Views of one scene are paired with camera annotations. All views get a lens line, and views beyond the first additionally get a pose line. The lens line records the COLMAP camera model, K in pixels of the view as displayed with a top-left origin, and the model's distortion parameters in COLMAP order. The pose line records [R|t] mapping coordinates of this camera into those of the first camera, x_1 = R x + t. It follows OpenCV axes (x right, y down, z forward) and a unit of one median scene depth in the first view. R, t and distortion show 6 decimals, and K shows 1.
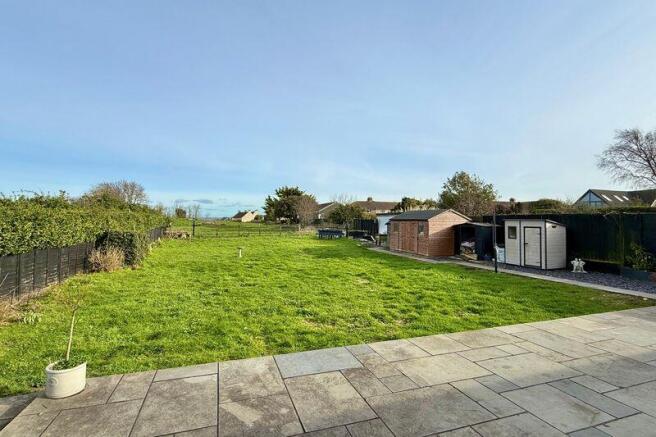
lens RADIAL K [[324.4, 0, 327.9], [0, 324.4, 221.5], [0, 0, 1]] dist [0.000919, -0.000422]
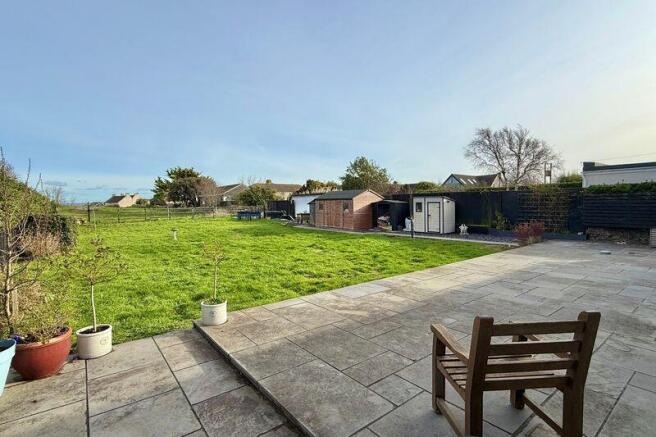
lens RADIAL K [[324.4, 0, 327.9], [0, 324.4, 221.5], [0, 0, 1]] dist [0.000919, -0.000422]
pose [[0.944738, -0.036653, 0.325771, -0.114515], [0.019230, 0.998215, 0.056544, 0.006800], [-0.327262, -0.047155, 0.943756, -0.056267]]
